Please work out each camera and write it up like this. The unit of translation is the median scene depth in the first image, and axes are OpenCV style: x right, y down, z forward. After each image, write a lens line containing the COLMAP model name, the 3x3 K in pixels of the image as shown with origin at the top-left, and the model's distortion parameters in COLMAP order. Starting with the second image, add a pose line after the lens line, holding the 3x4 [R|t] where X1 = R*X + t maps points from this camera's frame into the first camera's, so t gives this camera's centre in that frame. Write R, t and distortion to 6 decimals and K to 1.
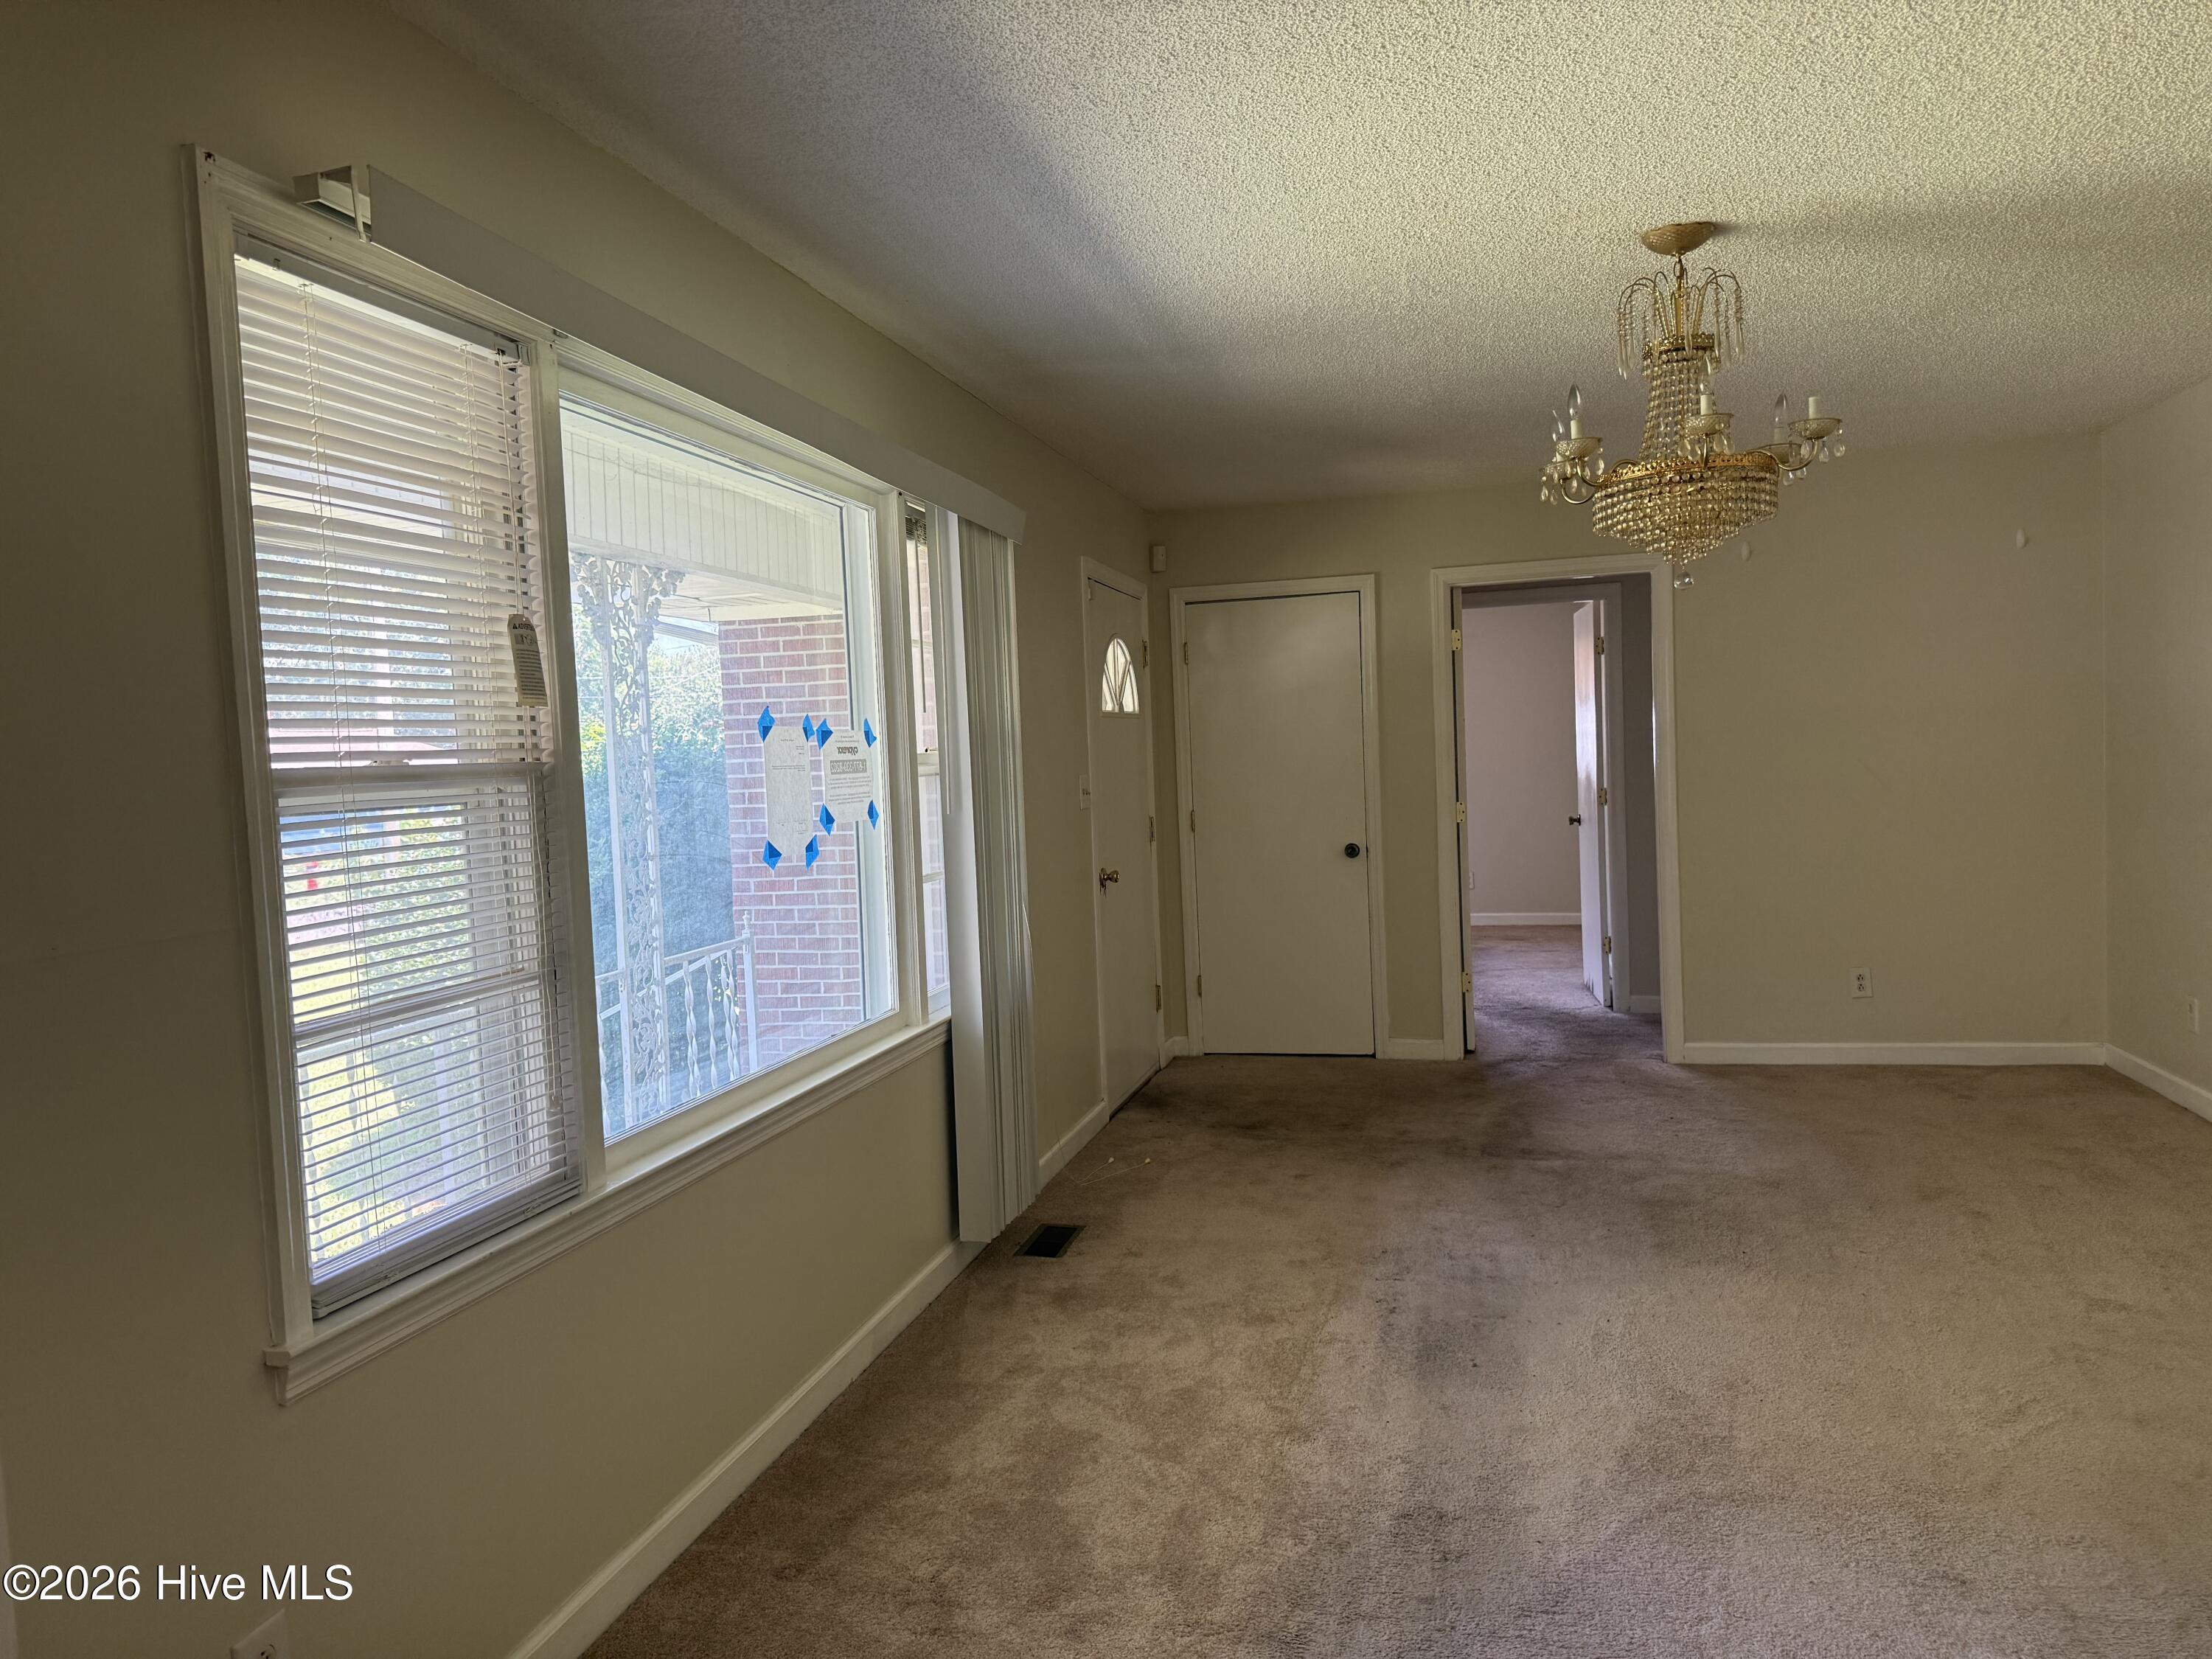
lens RADIAL K [[1563.7, 0, 1117.3], [0, 1563.7, 841.1], [0, 0, 1]] dist [0.110562, -0.183103]
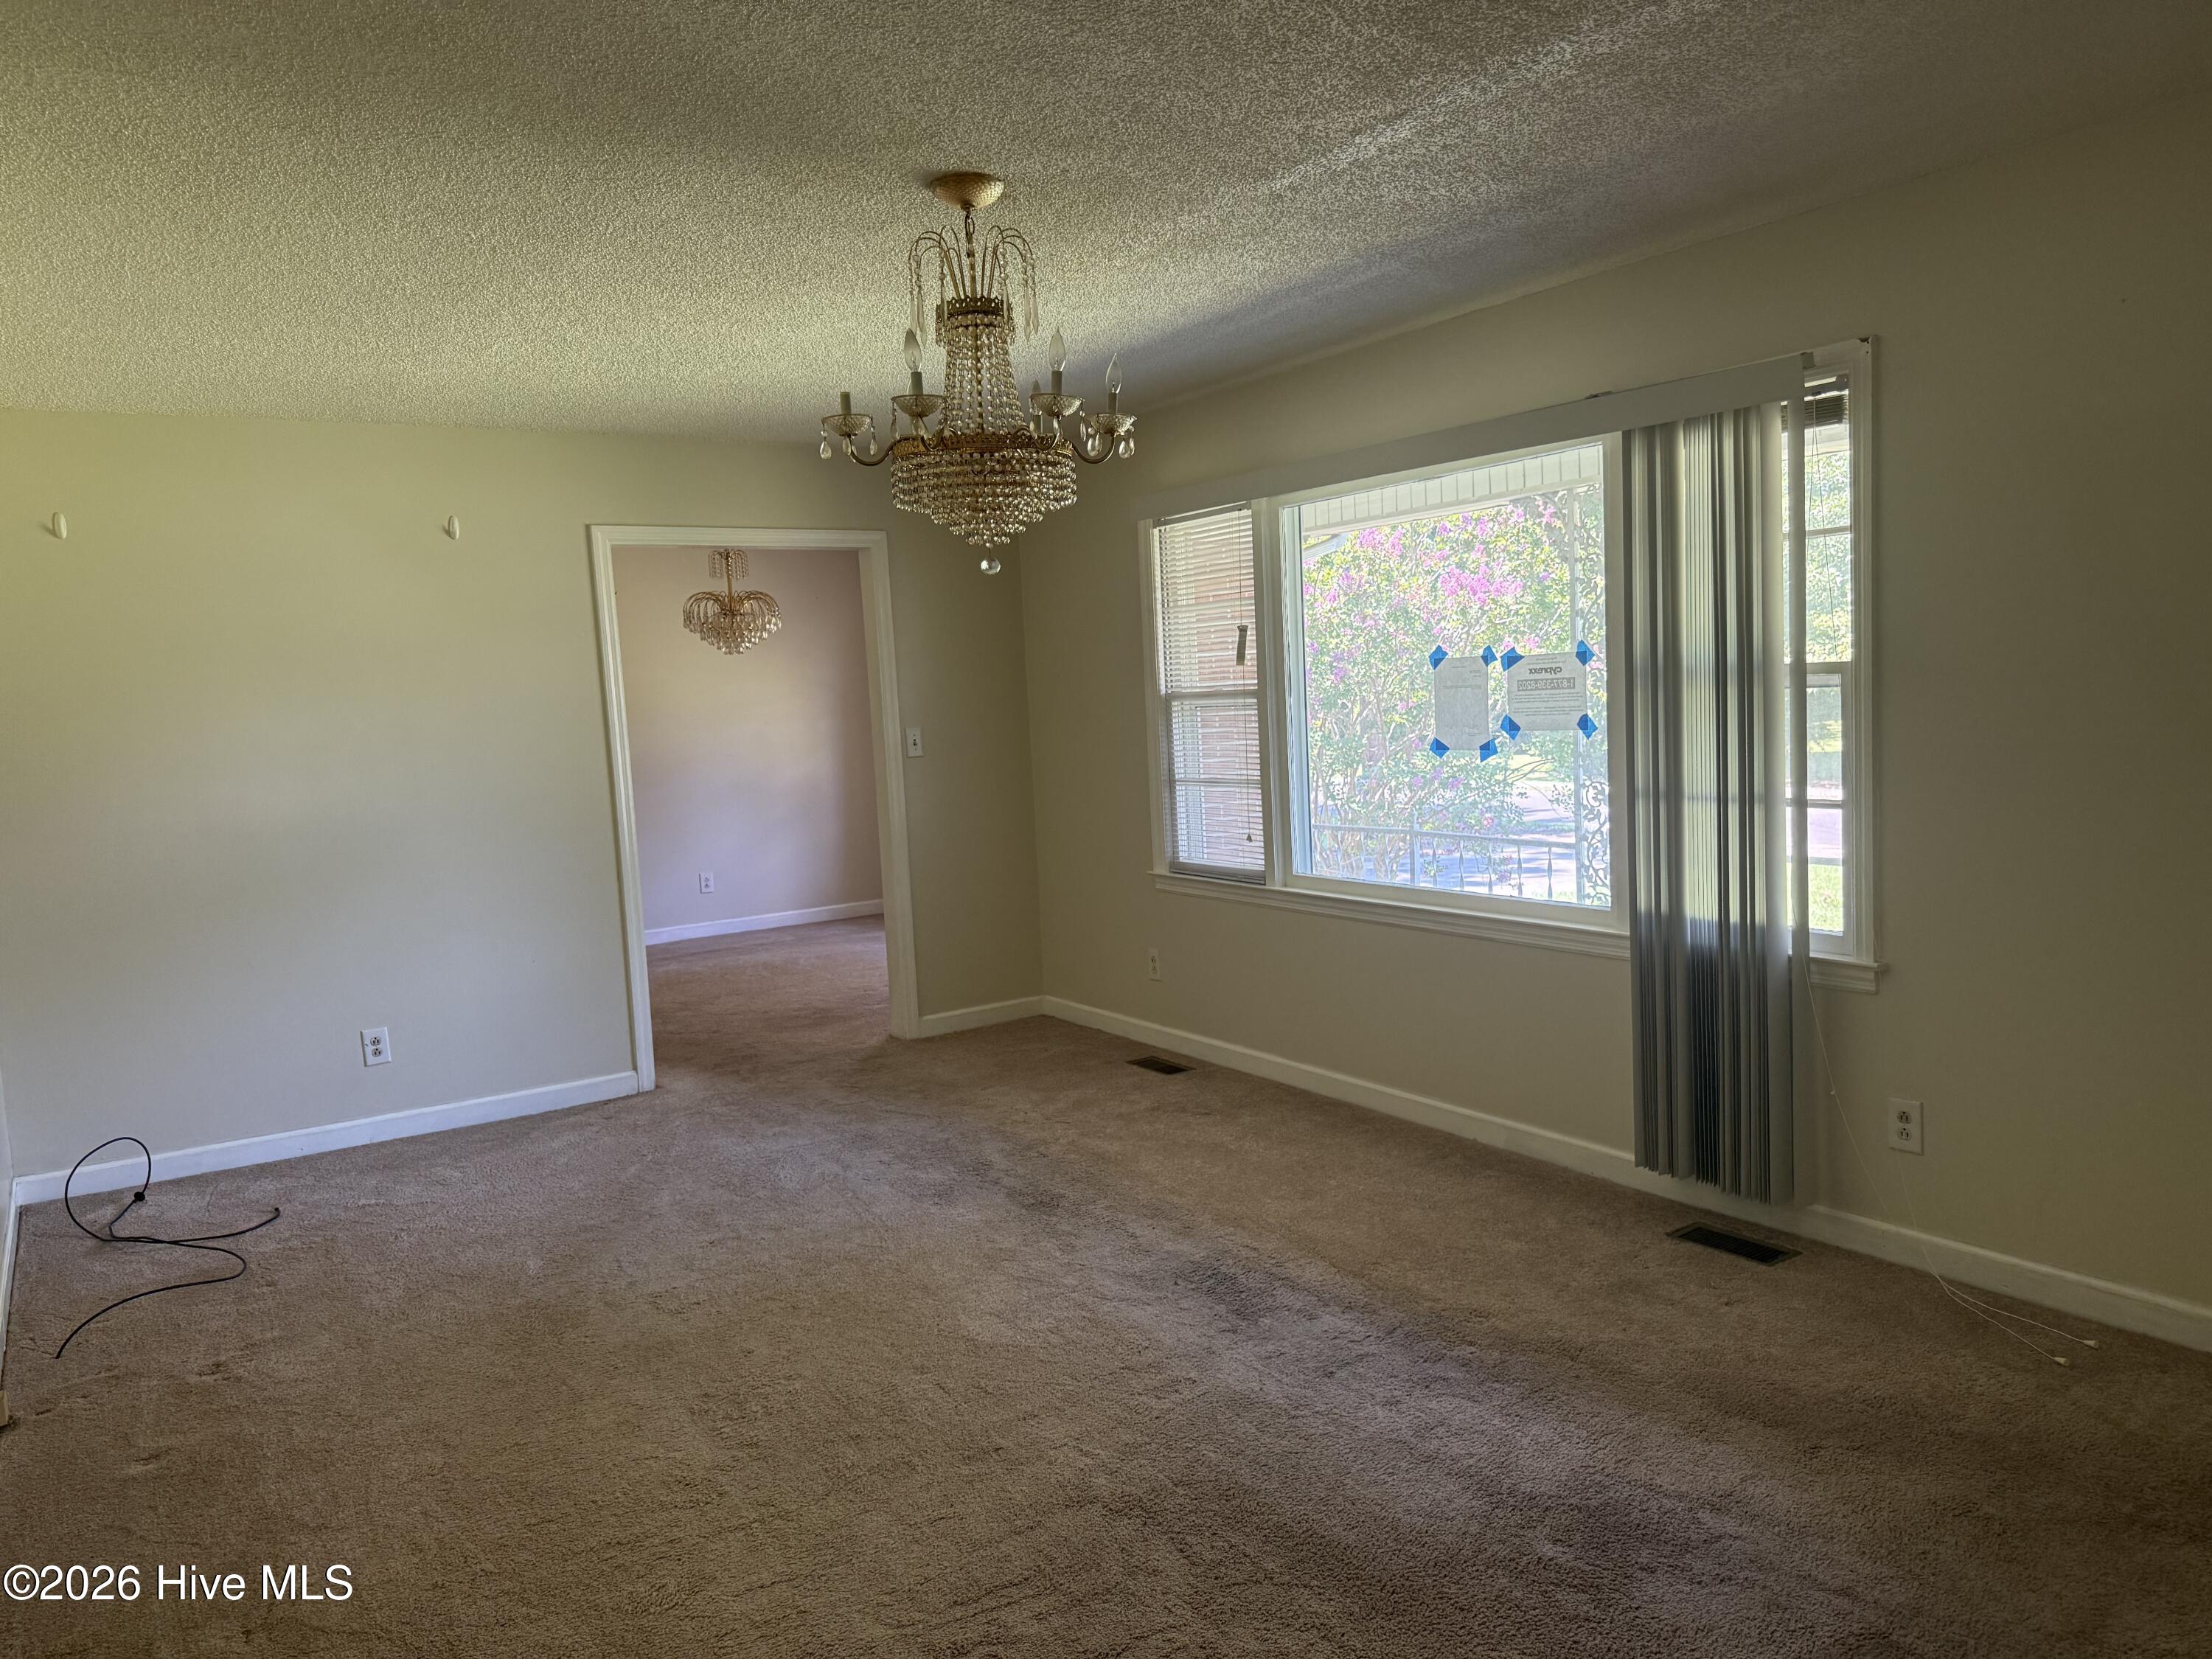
lens RADIAL K [[1563.7, 0, 1117.3], [0, 1563.7, 841.1], [0, 0, 1]] dist [0.110562, -0.183103]
pose [[-0.697754, 0.134765, -0.703546, 1.026072], [0.034552, 0.987332, 0.154857, -0.141901], [0.715503, 0.083743, -0.693572, 1.802103]]
